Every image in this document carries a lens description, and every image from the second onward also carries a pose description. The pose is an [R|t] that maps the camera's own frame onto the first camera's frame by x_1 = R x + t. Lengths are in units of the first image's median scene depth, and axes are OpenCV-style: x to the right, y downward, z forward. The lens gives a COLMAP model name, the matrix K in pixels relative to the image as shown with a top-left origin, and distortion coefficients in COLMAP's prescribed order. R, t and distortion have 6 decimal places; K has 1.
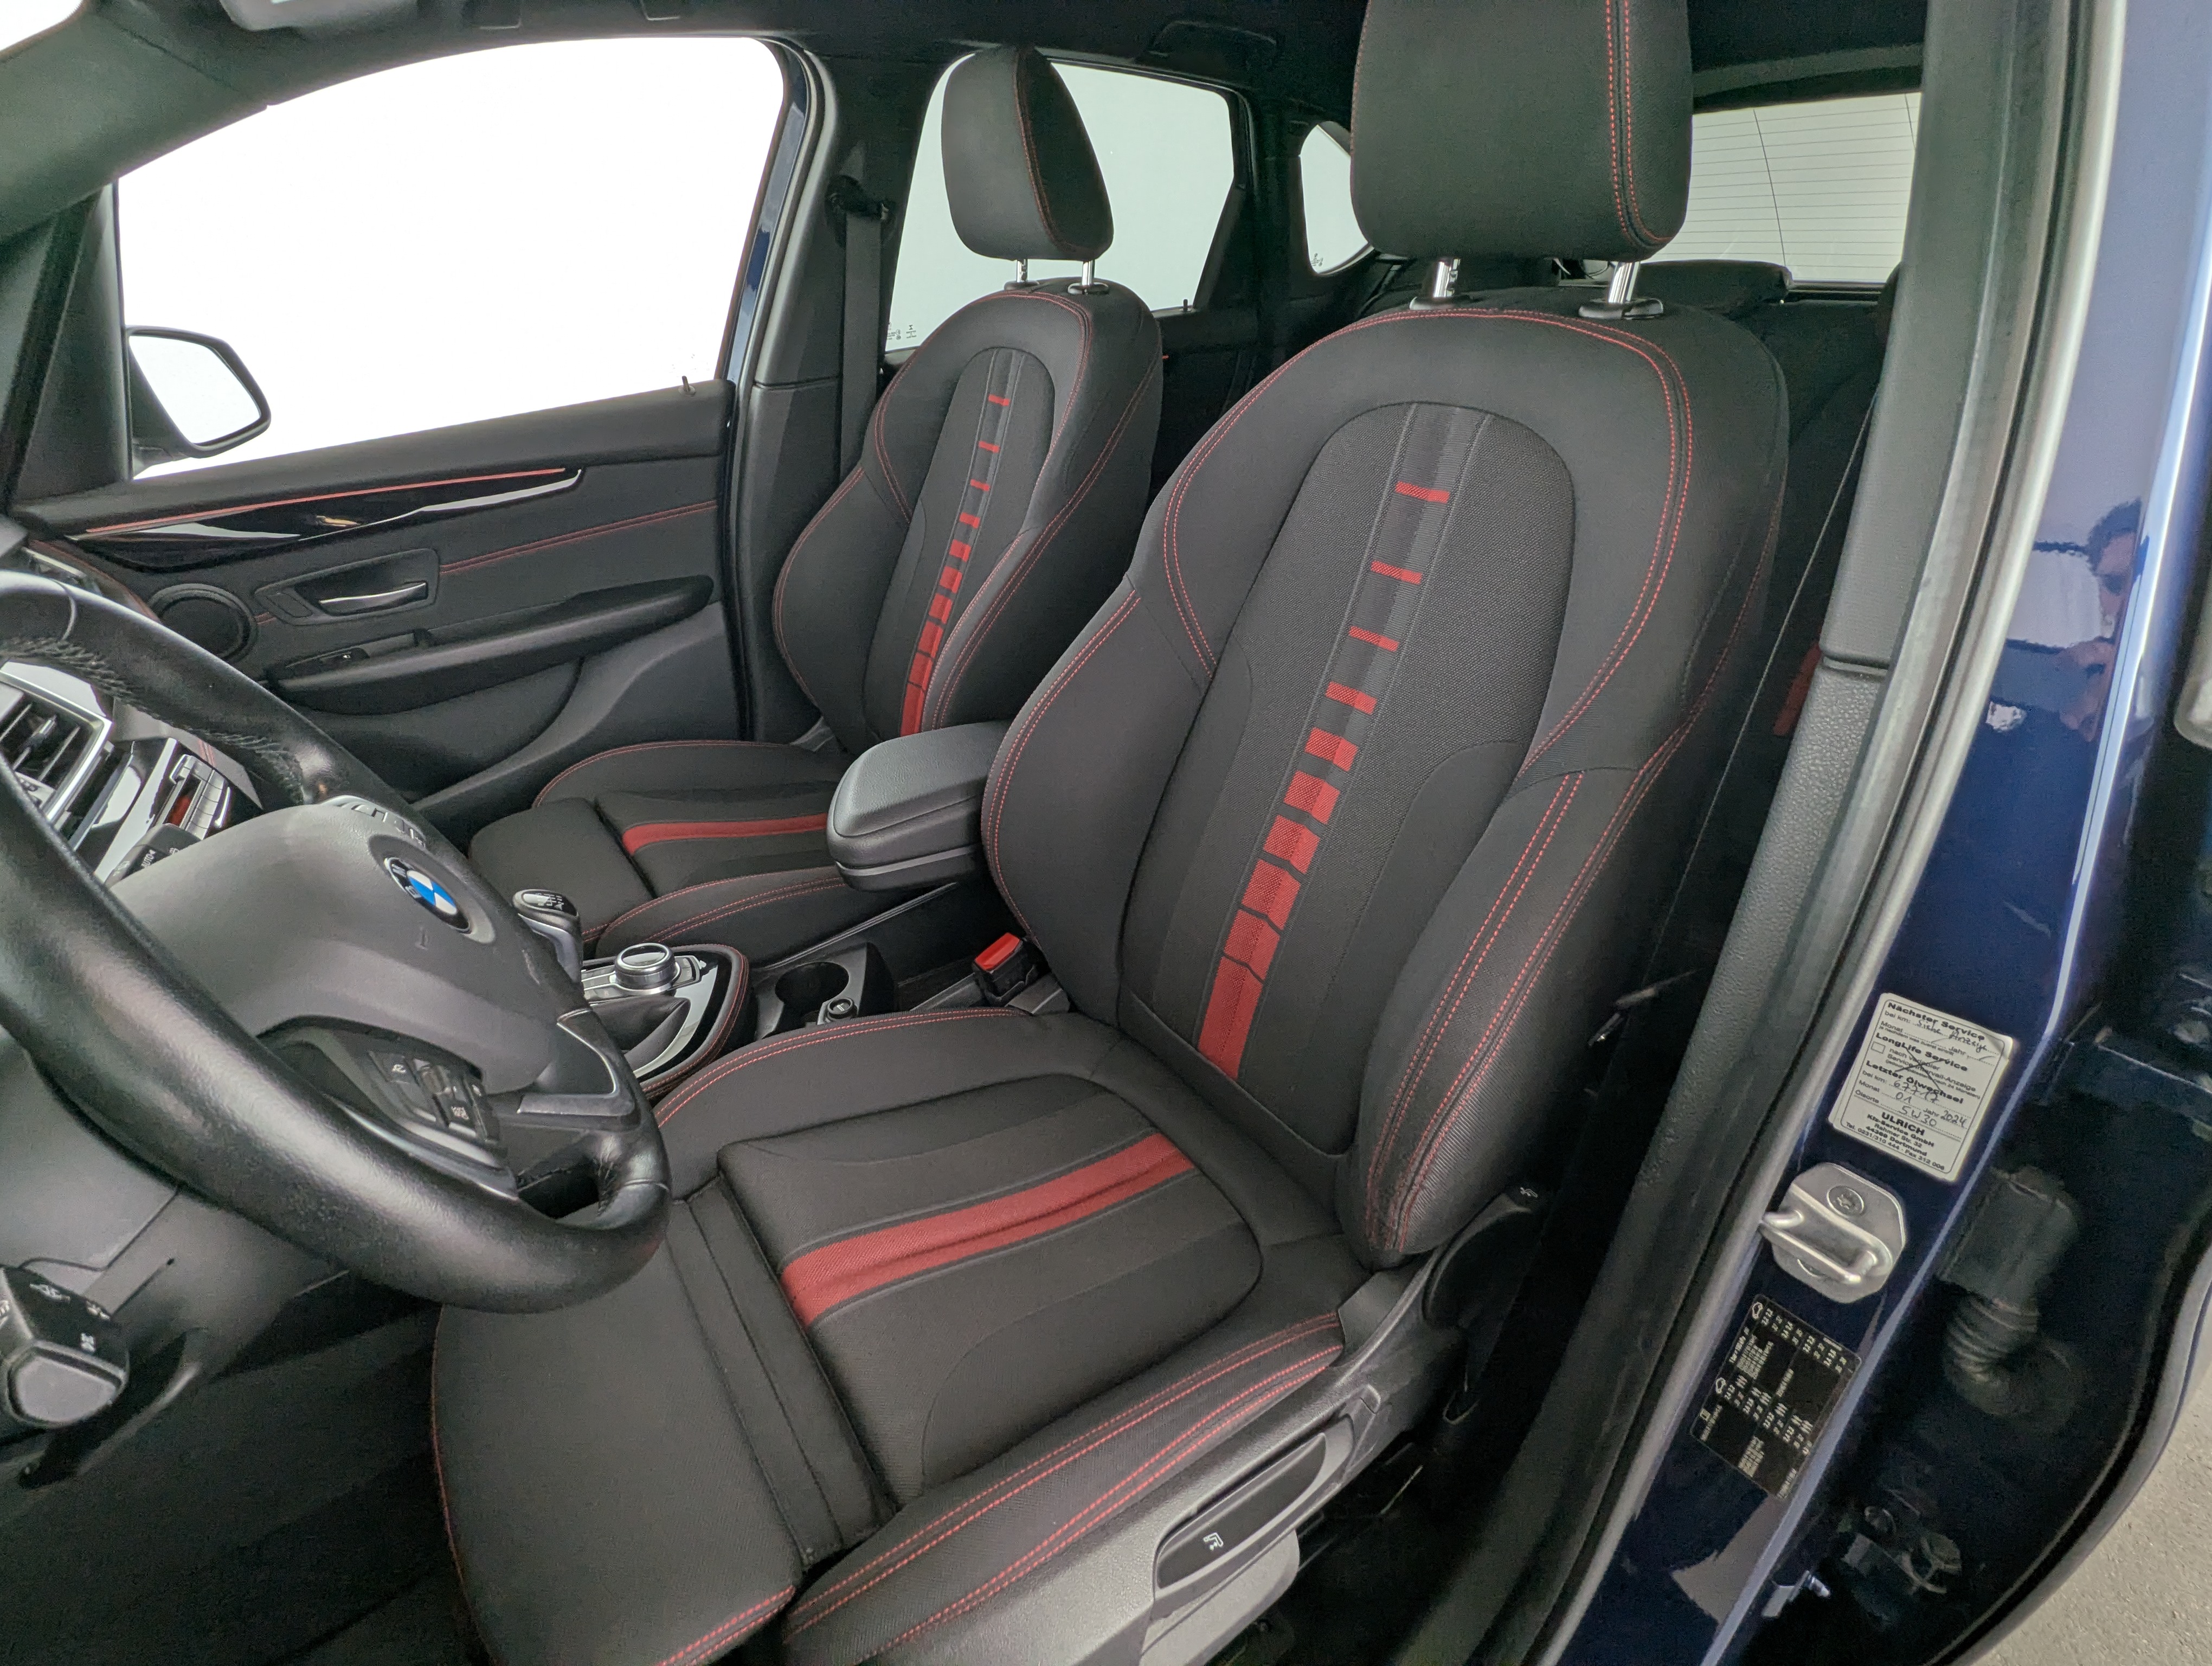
lens RADIAL K [[1085.0, 0, 1106.6], [0, 1085.0, 833.5], [0, 0, 1]] dist [0.010487, -0.000052]
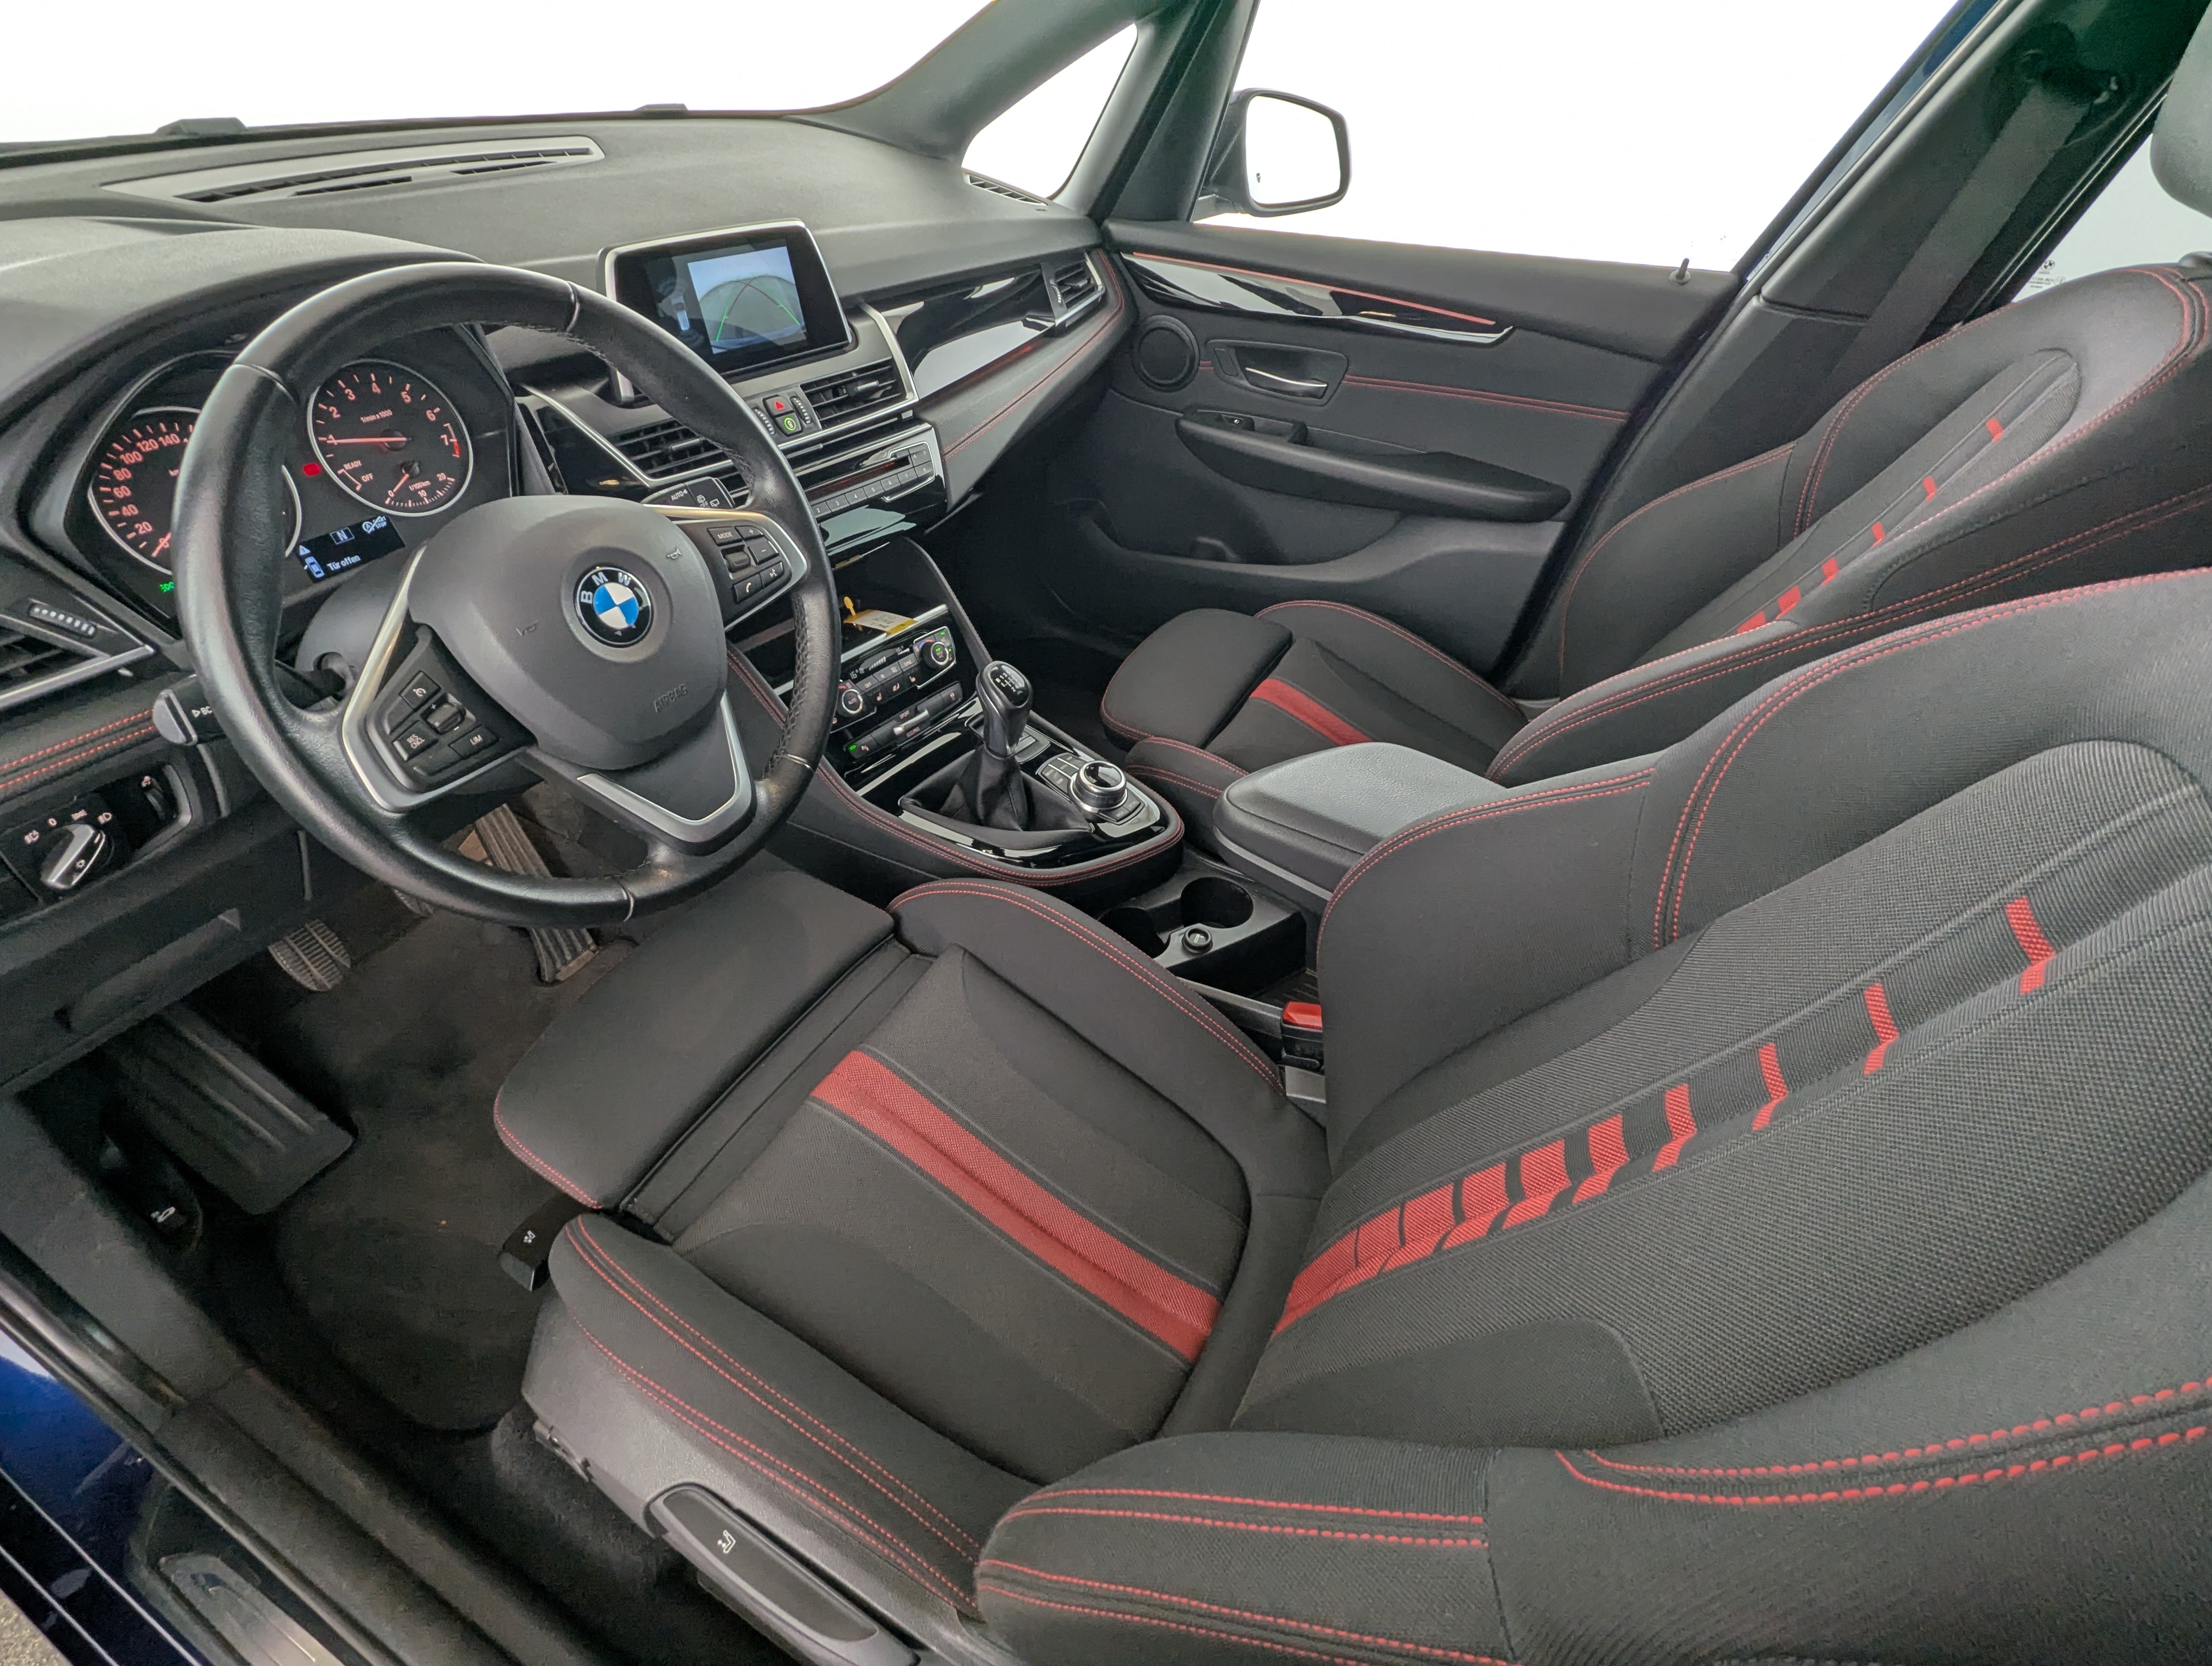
lens RADIAL K [[1085.0, 0, 1114.5], [0, 1085.0, 837.8], [0, 0, 1]] dist [0.010487, -0.000052]
pose [[0.434189, 0.621513, -0.652075, 0.248743], [-0.512372, 0.765759, 0.388701, -0.206343], [0.740914, 0.165335, 0.650930, 0.248925]]
